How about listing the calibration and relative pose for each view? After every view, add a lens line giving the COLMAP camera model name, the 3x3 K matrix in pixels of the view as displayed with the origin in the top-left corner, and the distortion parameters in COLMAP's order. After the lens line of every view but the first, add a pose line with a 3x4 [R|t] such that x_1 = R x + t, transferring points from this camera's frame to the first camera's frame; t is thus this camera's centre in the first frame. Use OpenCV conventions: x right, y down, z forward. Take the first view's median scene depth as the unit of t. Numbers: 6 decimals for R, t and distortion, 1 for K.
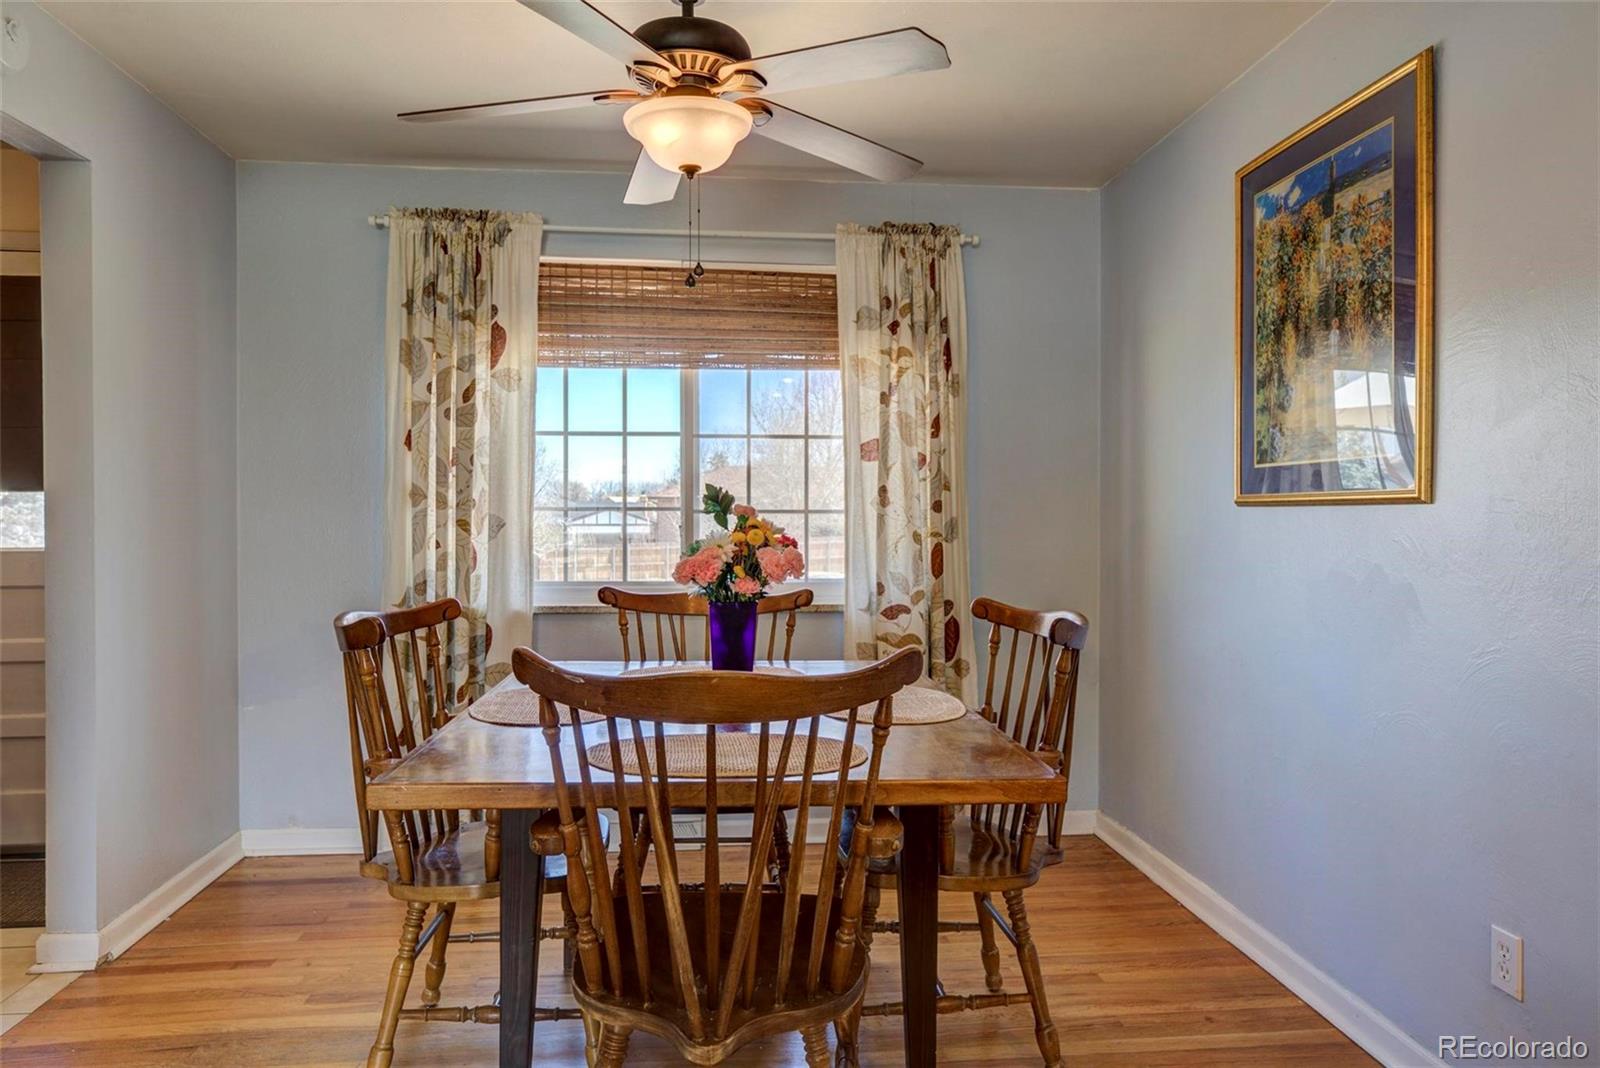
lens RADIAL K [[1071.2, 0, 797.1], [0, 1071.2, 527.0], [0, 0, 1]] dist [-0.004483, 0.002818]
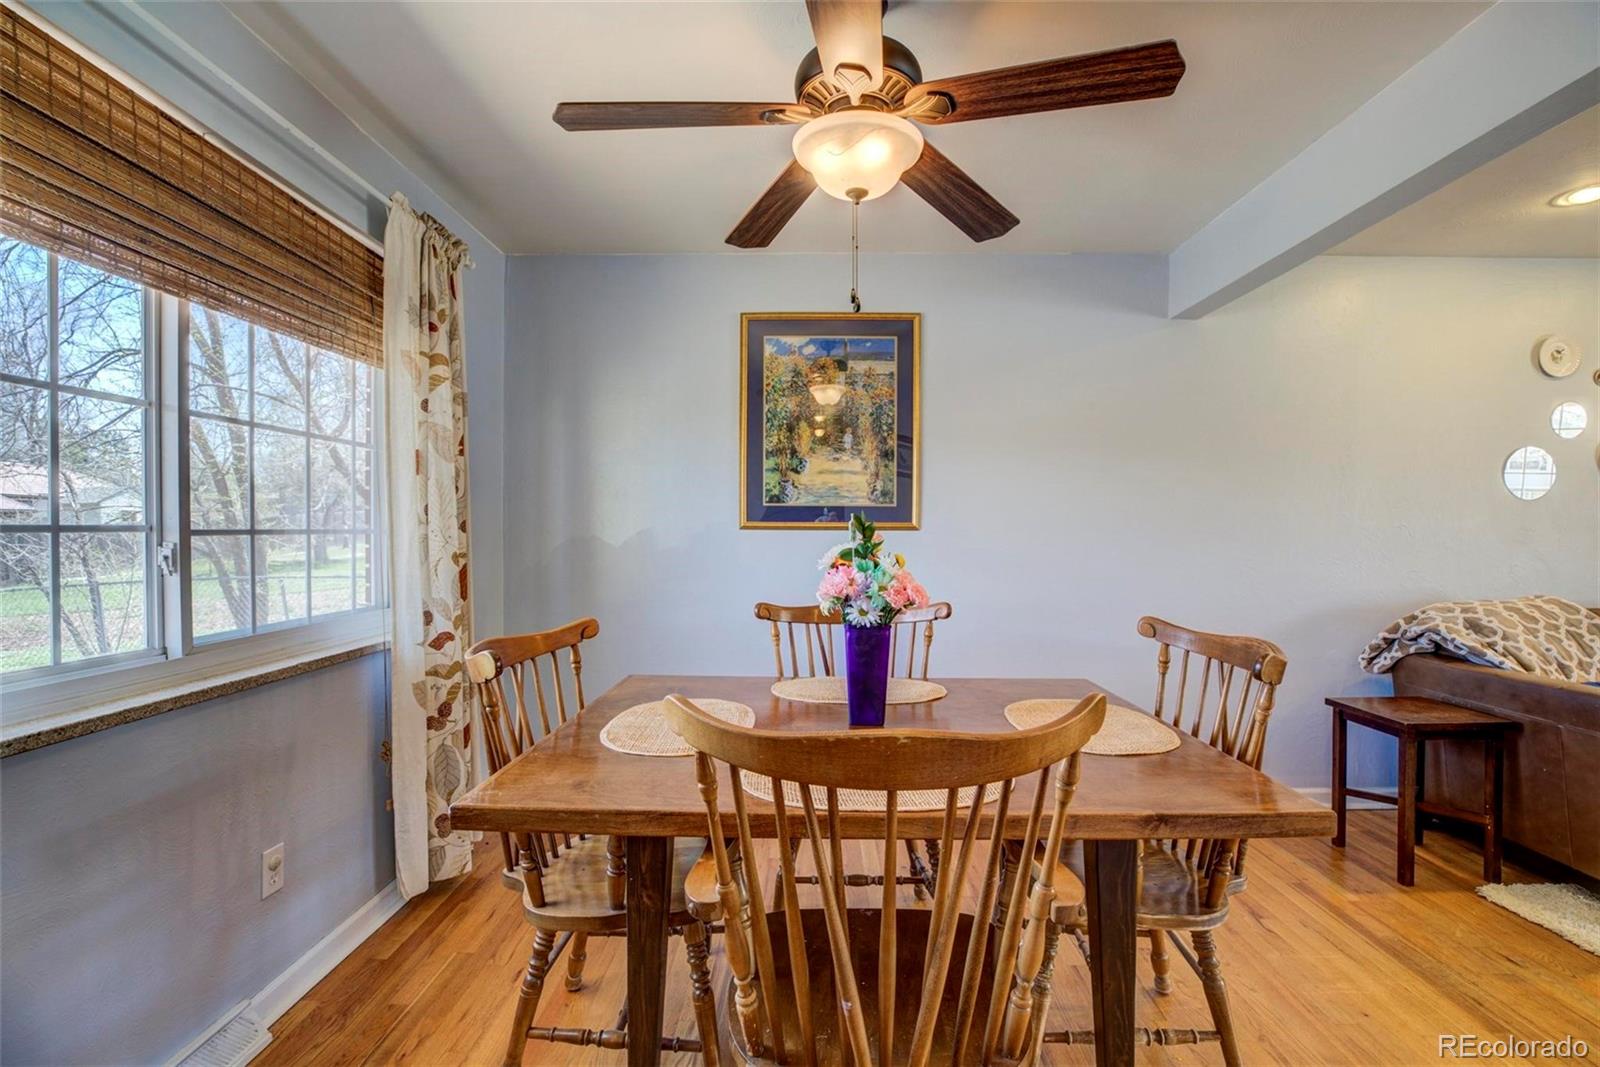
lens RADIAL K [[743.3, 0, 807.3], [0, 743.3, 528.0], [0, 0, 1]] dist [-0.012076, -0.000073]
pose [[0.100571, -0.001405, 0.994929, -0.525252], [0.005410, 0.999985, 0.000865, -0.016995], [-0.994915, 0.005296, 0.100577, 0.641264]]
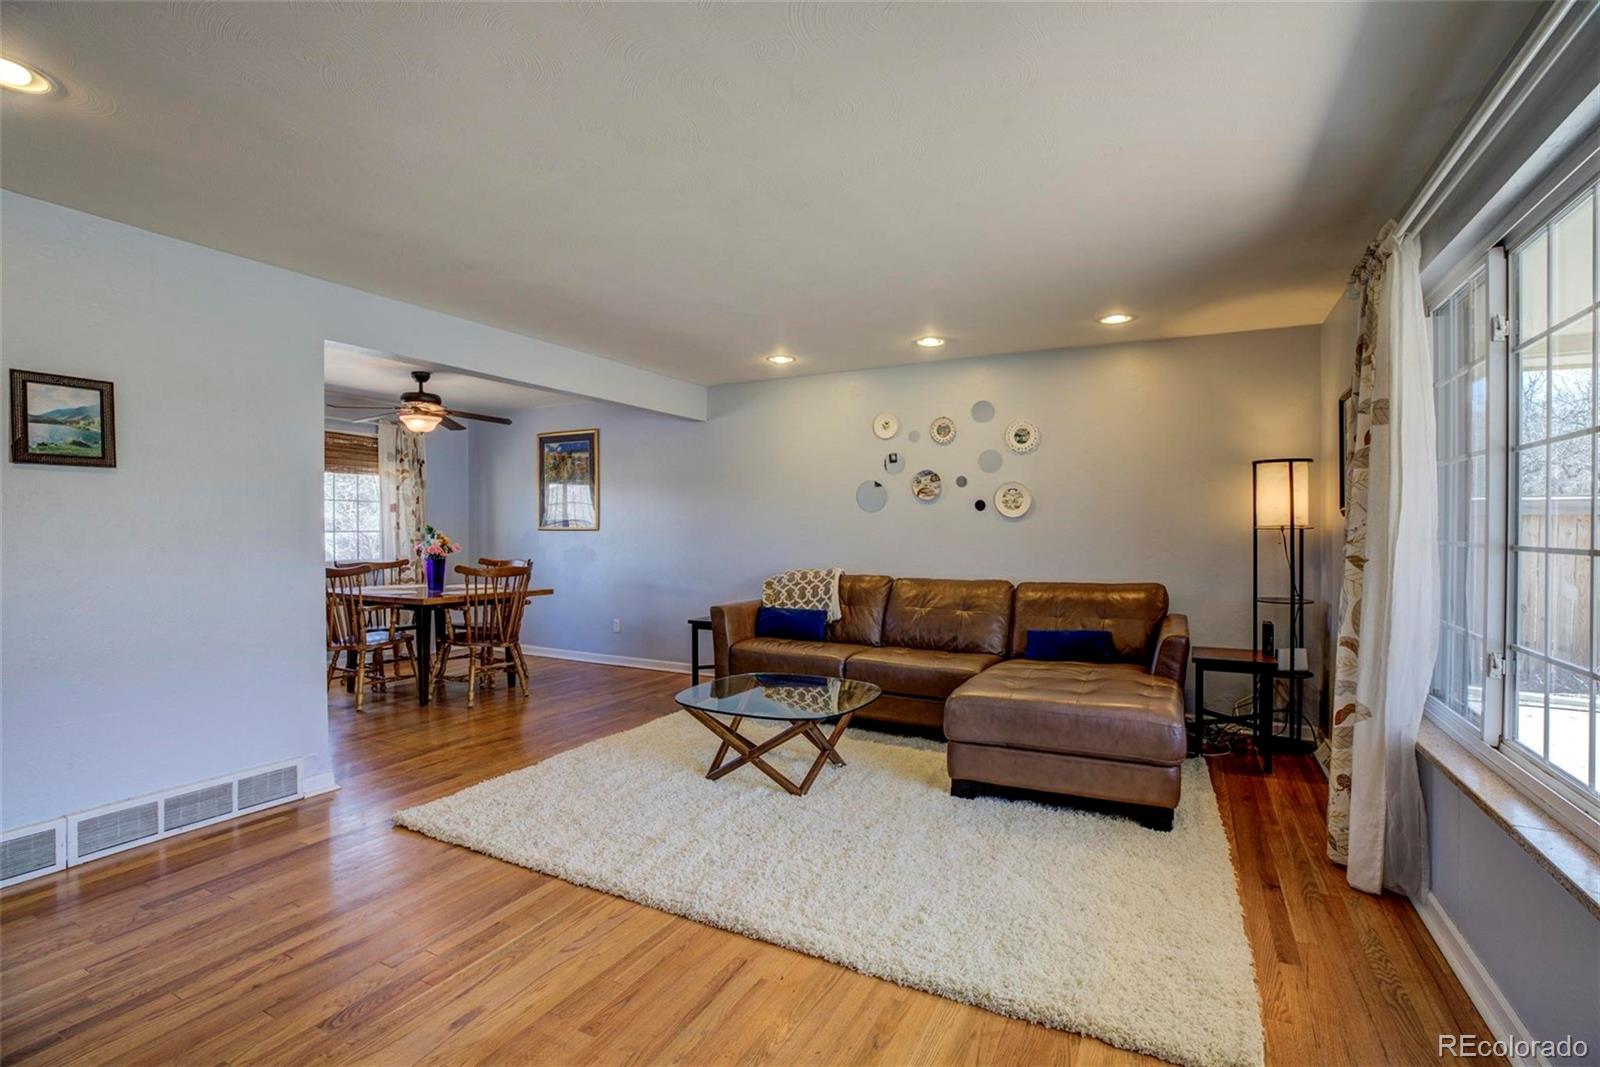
lens RADIAL K [[743.3, 0, 789.6], [0, 743.3, 532.1], [0, 0, 1]] dist [-0.012076, -0.000073]
pose [[0.566380, -0.004210, 0.824133, -0.900123], [0.006813, 0.999977, 0.000426, -0.007407], [-0.824116, 0.005373, 0.566396, -0.841635]]
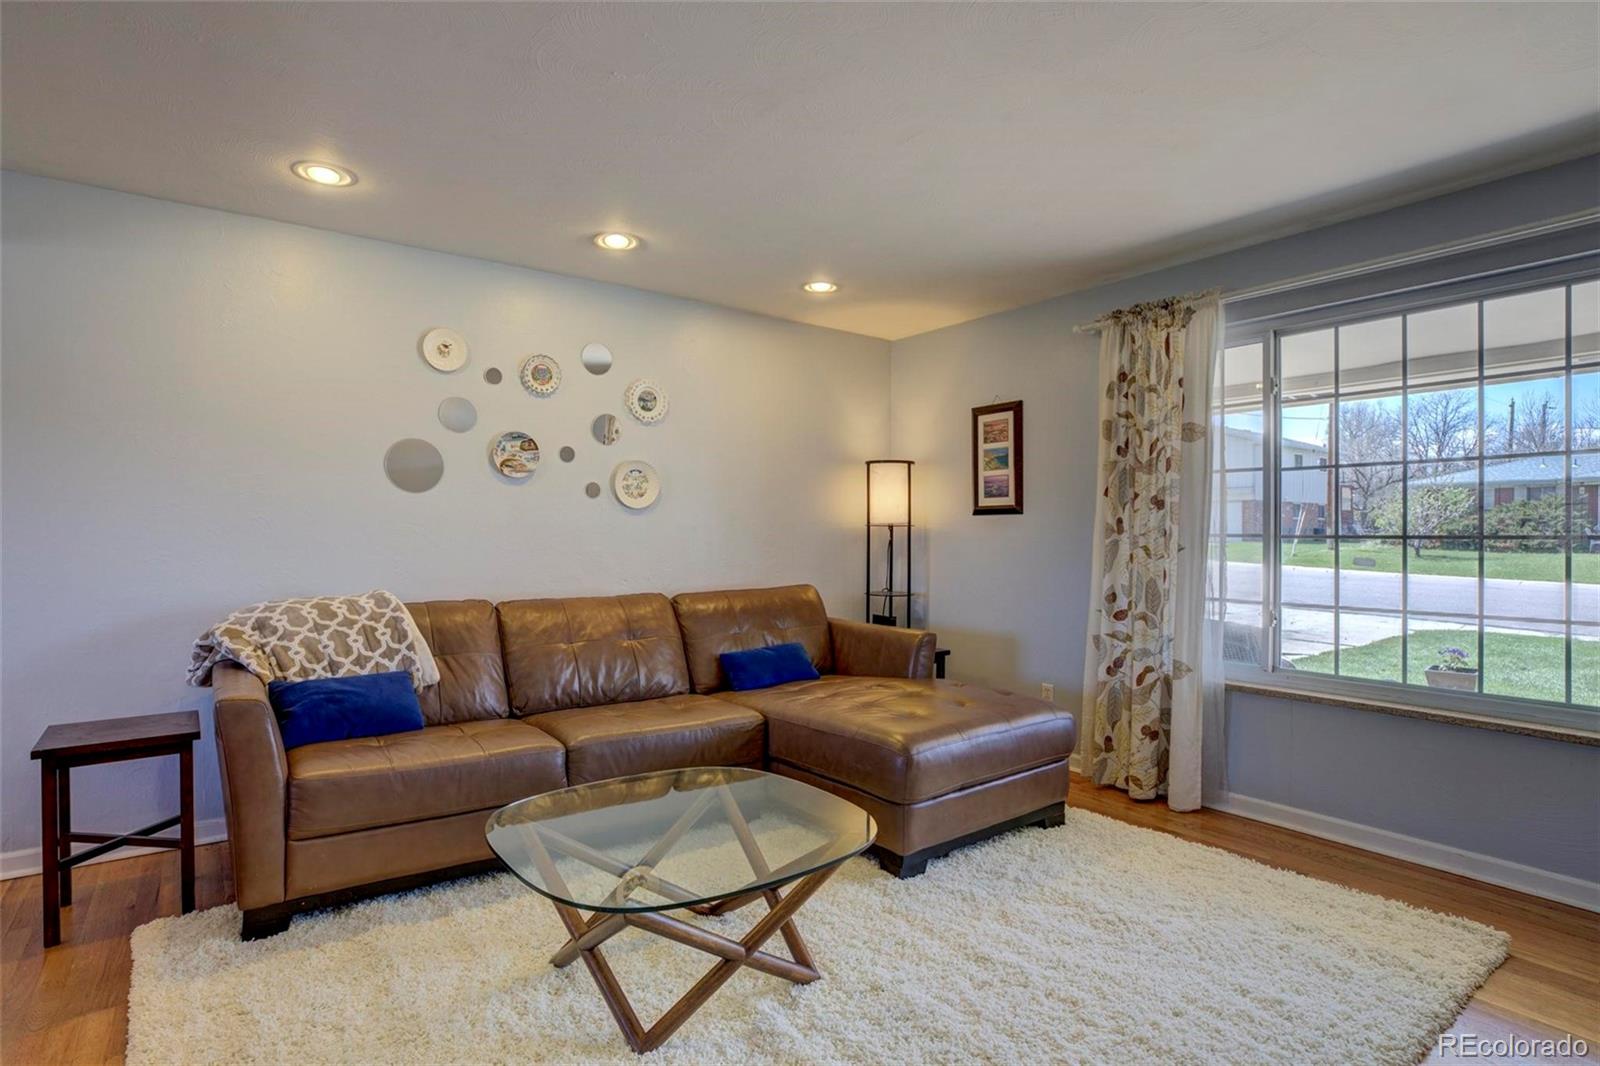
lens RADIAL K [[815.7, 0, 794.6], [0, 815.7, 549.0], [0, 0, 1]] dist [-0.012137, -0.000015]
pose [[-0.509621, -0.022328, 0.860109, -0.612045], [0.001999, 0.999630, 0.027134, -0.004738], [-0.860397, 0.015548, -0.509388, 0.011593]]
